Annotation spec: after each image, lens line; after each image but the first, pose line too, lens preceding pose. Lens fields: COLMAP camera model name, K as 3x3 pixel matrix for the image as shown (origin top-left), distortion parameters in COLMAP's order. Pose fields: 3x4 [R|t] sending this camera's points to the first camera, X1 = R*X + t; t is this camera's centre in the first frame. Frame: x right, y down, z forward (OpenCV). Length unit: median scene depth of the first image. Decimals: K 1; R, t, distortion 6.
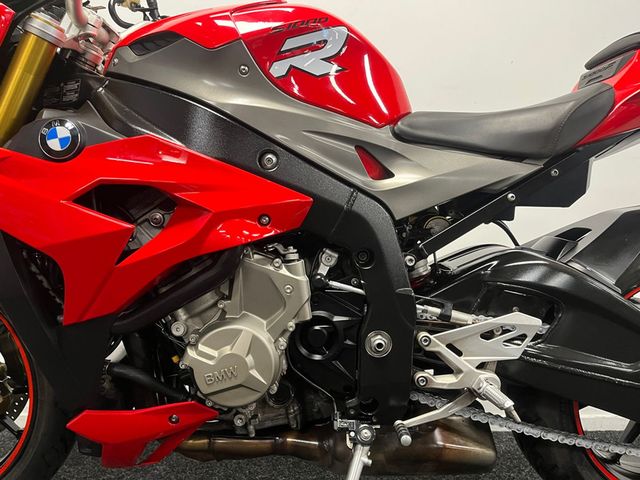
lens RADIAL K [[491.3, 0, 320.0], [0, 491.3, 240.0], [0, 0, 1]] dist [0.010506, 0.000239]
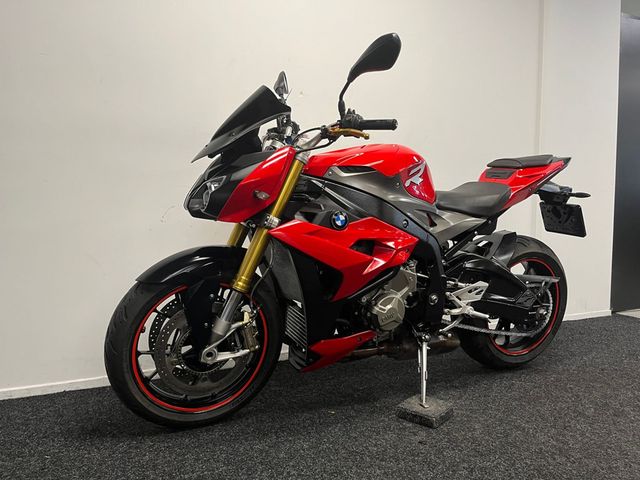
lens RADIAL K [[491.3, 0, 320.0], [0, 491.3, 240.0], [0, 0, 1]] dist [0.010506, 0.000239]
pose [[0.909488, -0.032573, 0.414451, -1.329989], [-0.003532, 0.996284, 0.086051, -0.265142], [-0.415714, -0.079726, 0.905994, -0.870377]]
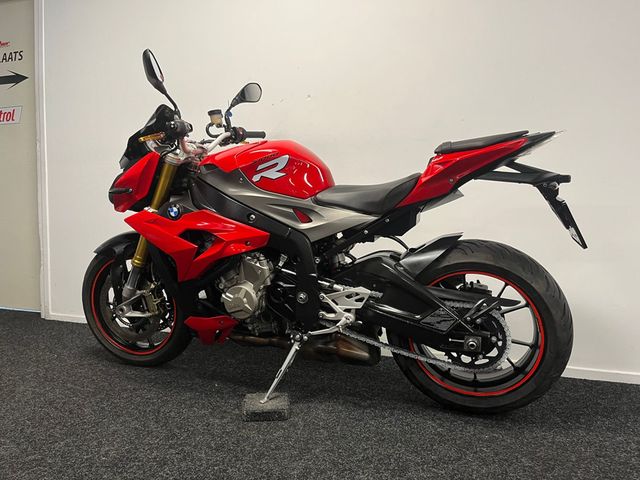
lens RADIAL K [[487.1, 0, 320.0], [0, 487.1, 240.0], [0, 0, 1]] dist [0.023816, -0.004280]
pose [[0.943024, 0.025008, -0.331784, 0.923236], [0.000822, 0.996993, 0.077484, -0.220486], [0.332724, -0.073342, 0.940168, -1.035288]]
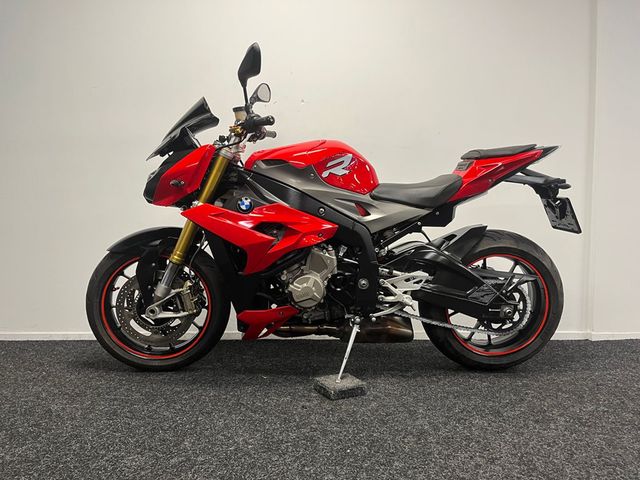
lens RADIAL K [[487.1, 0, 320.0], [0, 487.1, 240.0], [0, 0, 1]] dist [0.023816, -0.004280]
pose [[0.999097, 0.003180, 0.042372, -0.202756], [-0.005614, 0.998331, 0.057471, -0.146716], [-0.042118, -0.057657, 0.997448, -1.413142]]
